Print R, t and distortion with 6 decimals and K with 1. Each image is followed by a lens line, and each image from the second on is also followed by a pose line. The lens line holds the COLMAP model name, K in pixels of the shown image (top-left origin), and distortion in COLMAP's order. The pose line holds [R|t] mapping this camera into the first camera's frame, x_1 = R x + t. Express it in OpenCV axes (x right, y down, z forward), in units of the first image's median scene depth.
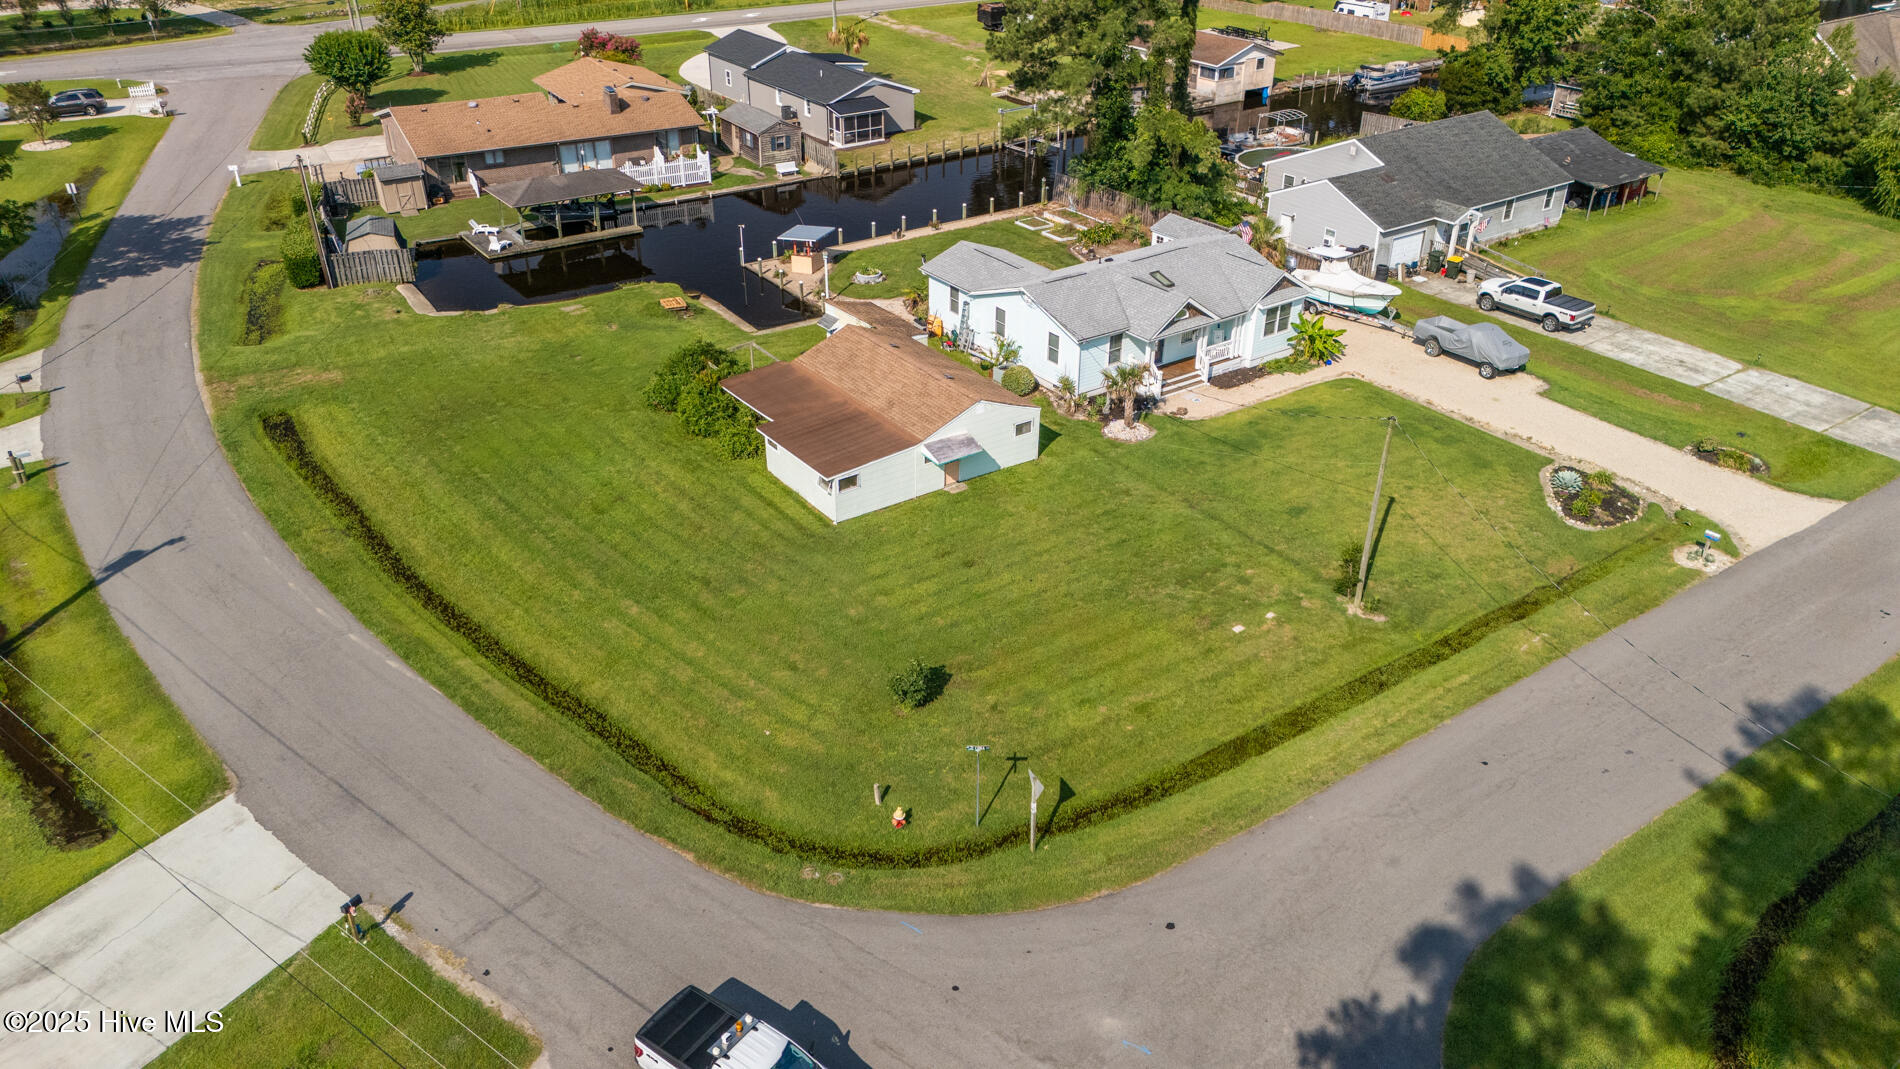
lens RADIAL K [[1398.8, 0, 951.9], [0, 1398.8, 540.6], [0, 0, 1]] dist [0.083038, -0.069041]
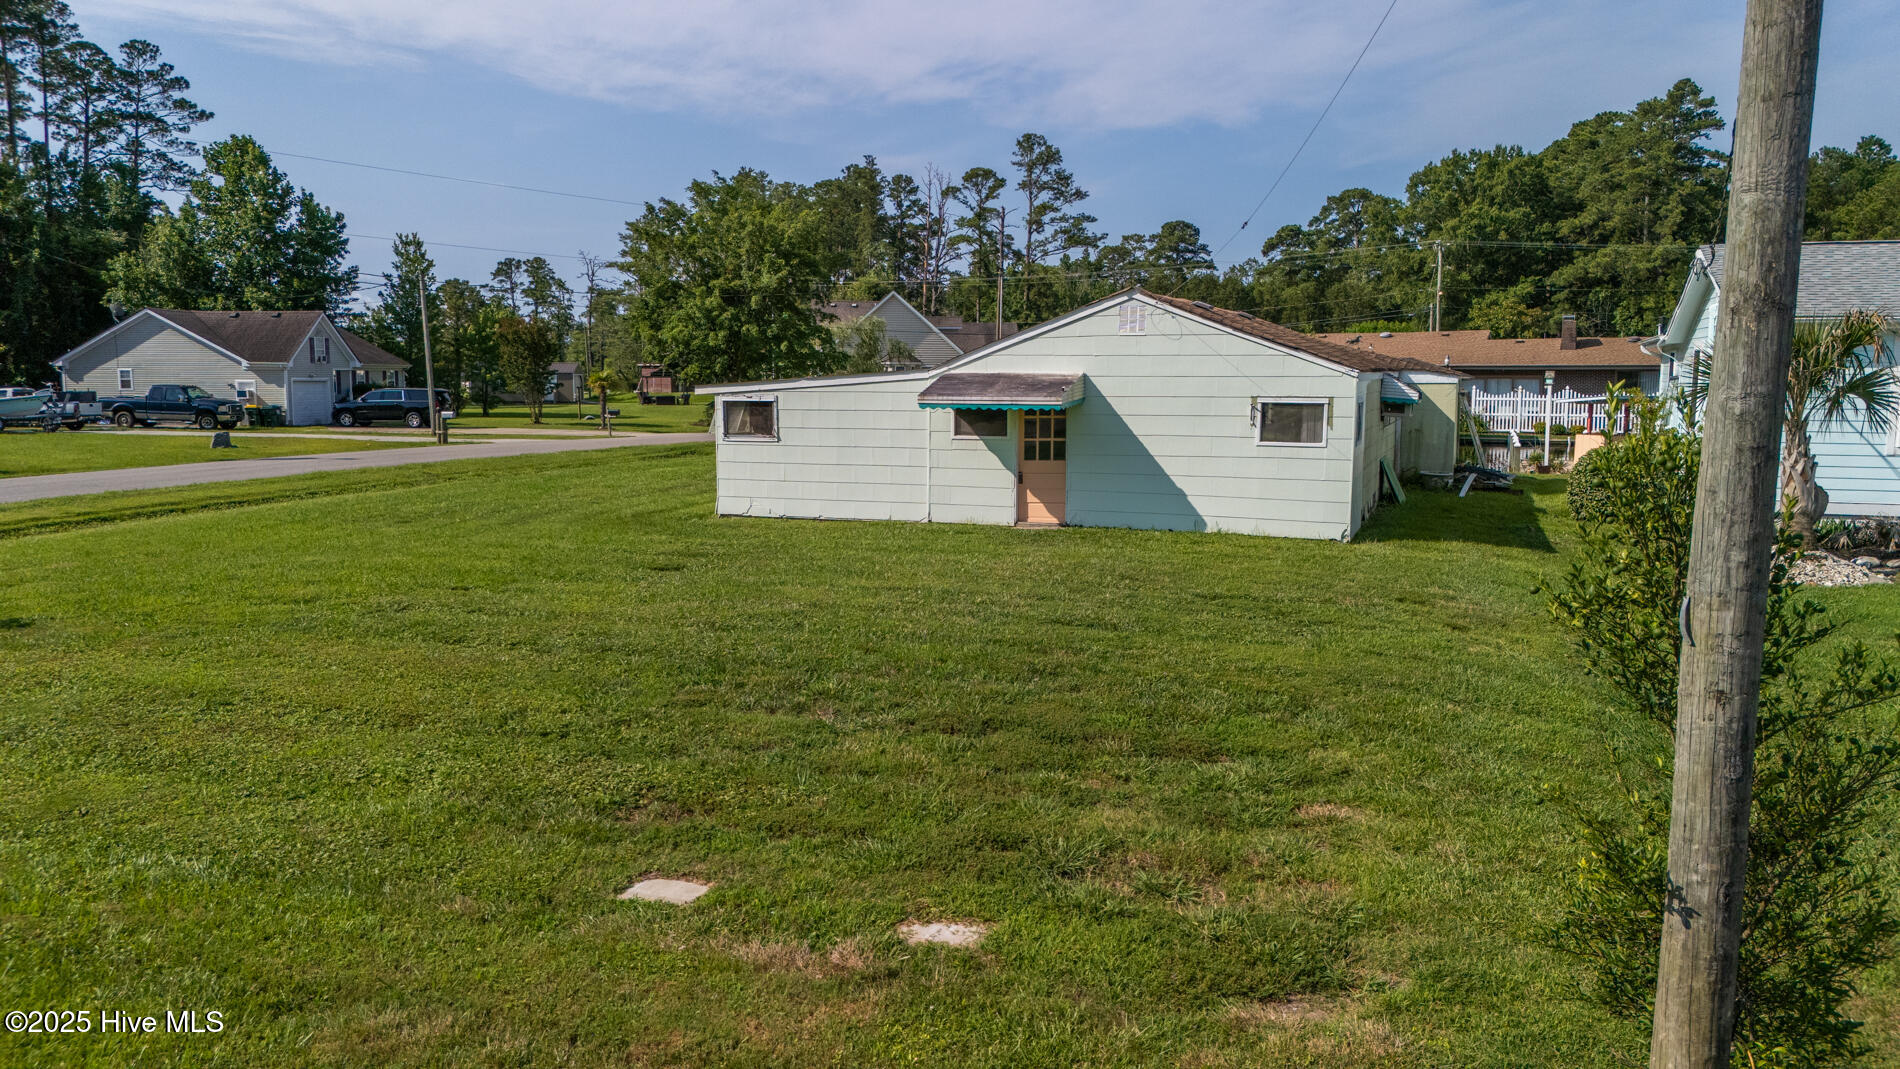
lens RADIAL K [[1398.8, 0, 950.4], [0, 1398.8, 530.1], [0, 0, 1]] dist [0.083038, -0.069041]
pose [[0.560033, 0.091161, -0.823439, 0.253677], [-0.409161, 0.894687, -0.179228, 0.032131], [0.720382, 0.437293, 0.538354, 0.689555]]
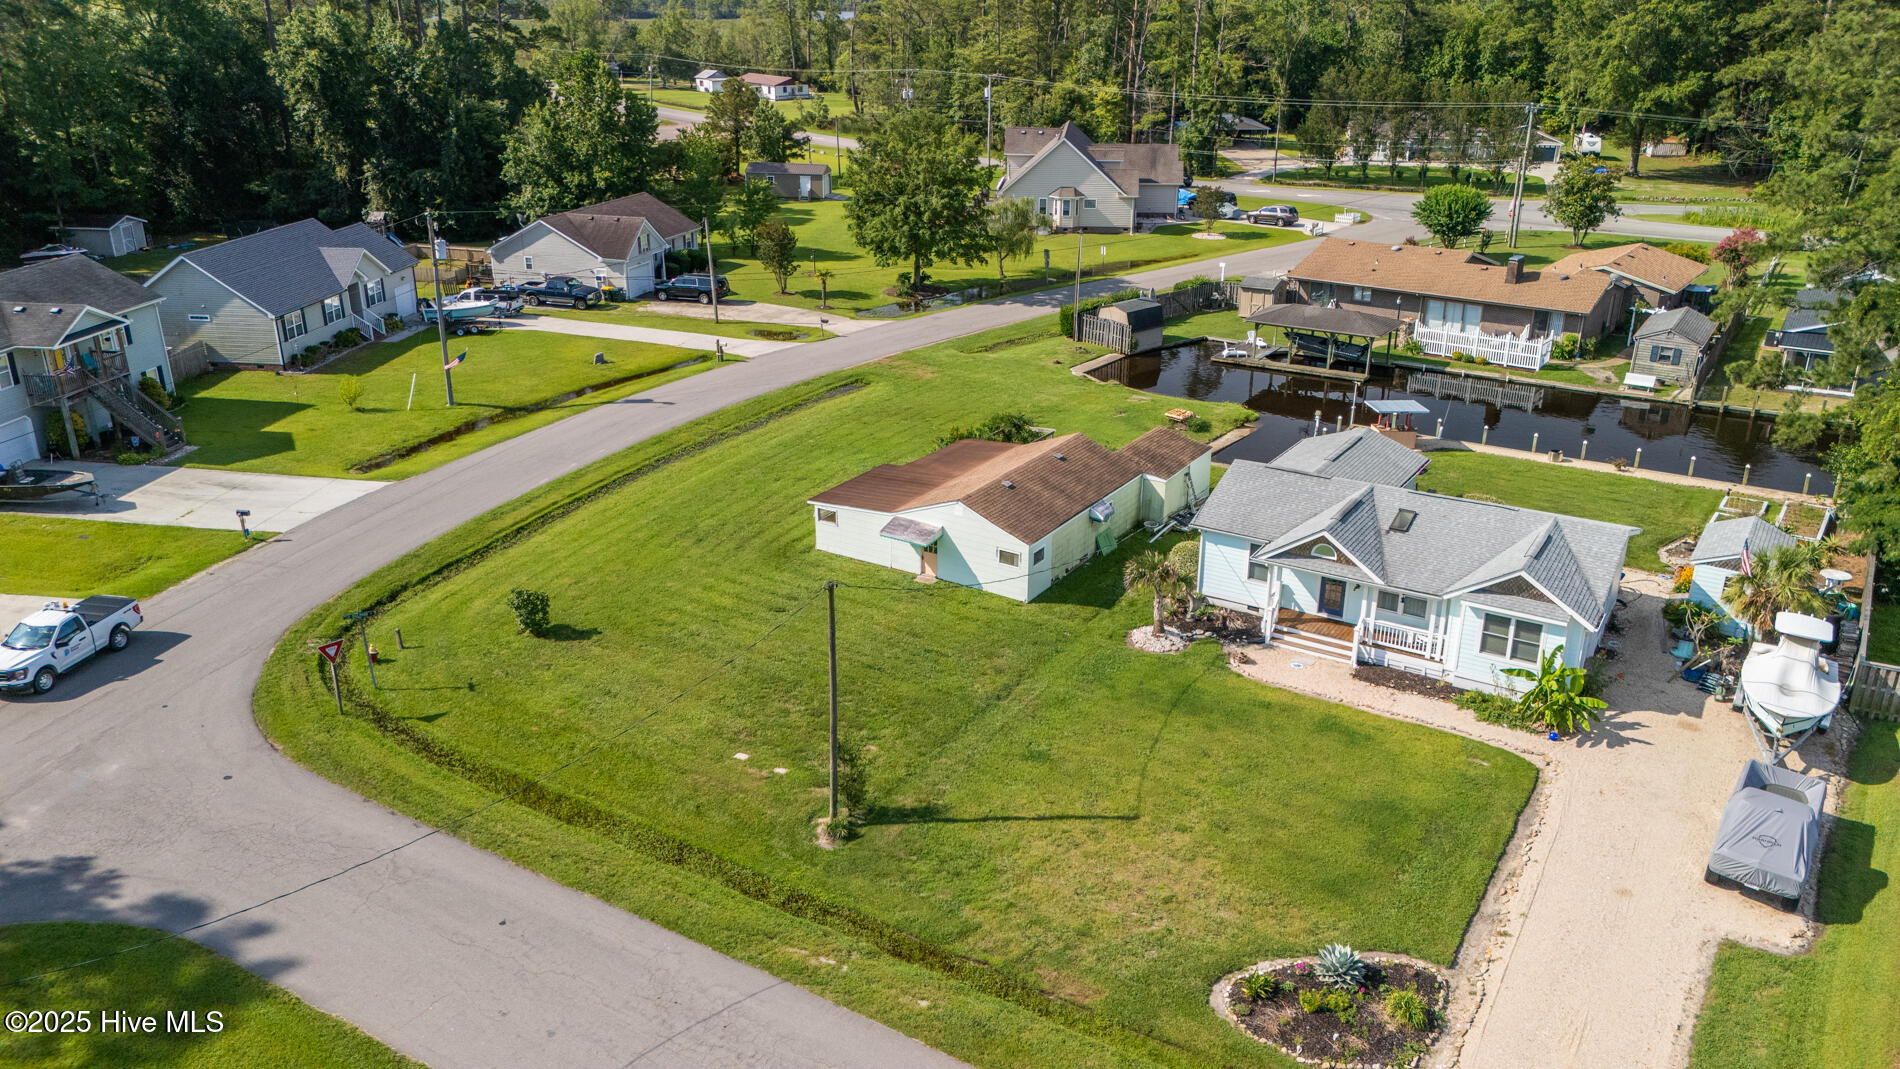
lens RADIAL K [[1398.8, 0, 955.8], [0, 1398.8, 539.8], [0, 0, 1]] dist [0.083038, -0.069041]
pose [[0.387035, 0.340234, -0.856997, 0.717092], [-0.459511, 0.876966, 0.140638, -0.179752], [0.799408, 0.339368, 0.495758, 0.467281]]
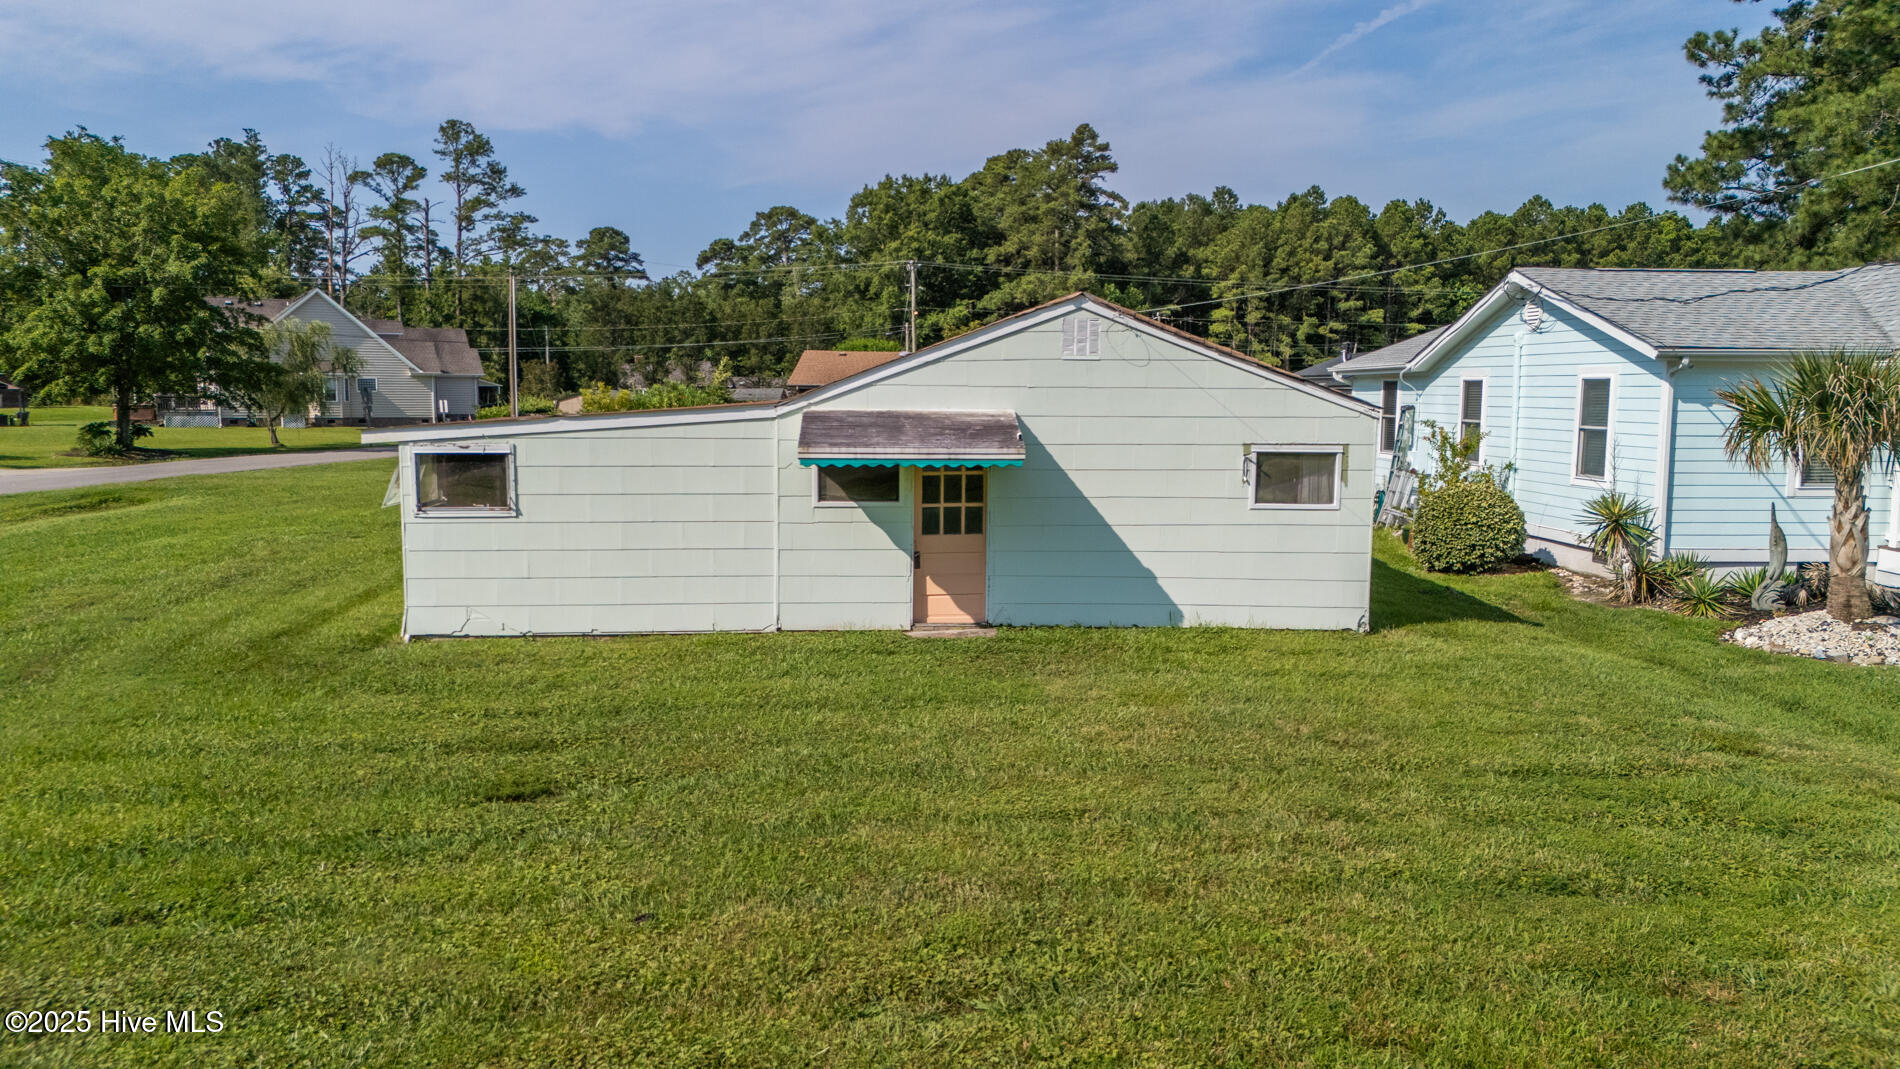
lens RADIAL K [[1398.8, 0, 948.6], [0, 1398.8, 526.3], [0, 0, 1]] dist [0.083038, -0.069041]
pose [[0.848331, 0.054254, -0.526679, 0.118019], [-0.263699, 0.905879, -0.331430, 0.025039], [0.459126, 0.420047, 0.782793, 0.693668]]
